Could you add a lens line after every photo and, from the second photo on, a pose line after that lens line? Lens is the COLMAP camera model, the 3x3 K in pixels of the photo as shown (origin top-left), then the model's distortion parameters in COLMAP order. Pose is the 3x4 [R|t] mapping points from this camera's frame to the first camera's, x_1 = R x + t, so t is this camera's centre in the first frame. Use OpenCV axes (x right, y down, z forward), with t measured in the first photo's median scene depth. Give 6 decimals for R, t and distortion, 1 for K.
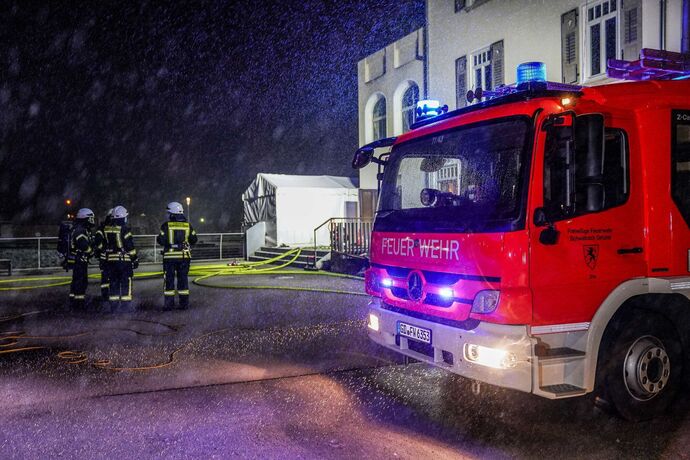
lens RADIAL K [[589.8, 0, 334.7], [0, 589.8, 232.7], [0, 0, 1]] dist [-0.049851, 0.089273]
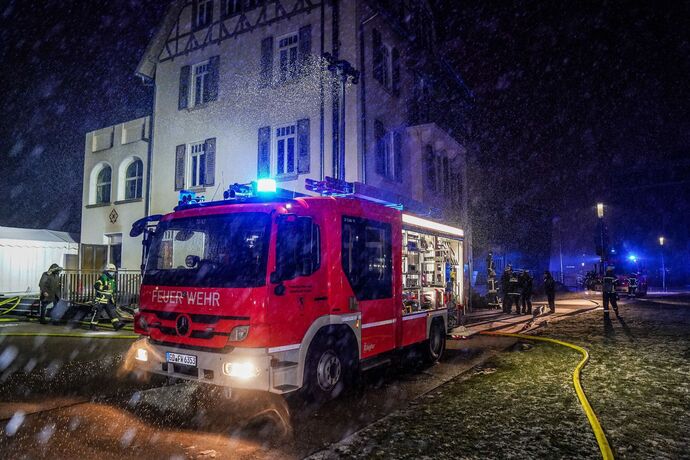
lens RADIAL K [[495.9, 0, 343.0], [0, 495.9, 231.6], [0, 0, 1]] dist [-0.106696, 0.075077]
pose [[0.835272, 0.060145, 0.546538, -0.161517], [-0.003369, 0.994540, -0.104297, -0.009025], [-0.549827, 0.085275, 0.830914, -0.153992]]
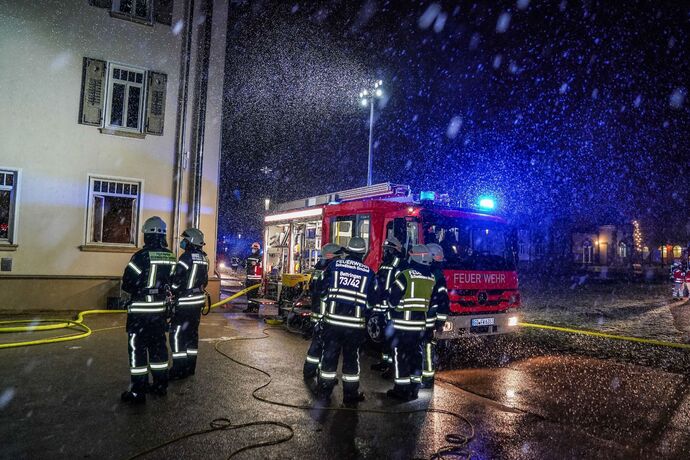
lens RADIAL K [[491.8, 0, 350.8], [0, 491.8, 231.6], [0, 0, 1]] dist [-0.098832, 0.040952]
pose [[-0.136600, 0.057591, 0.988951, -1.163790], [-0.023300, 0.997846, -0.061327, -0.016563], [-0.990352, -0.031420, -0.134964, 1.361353]]
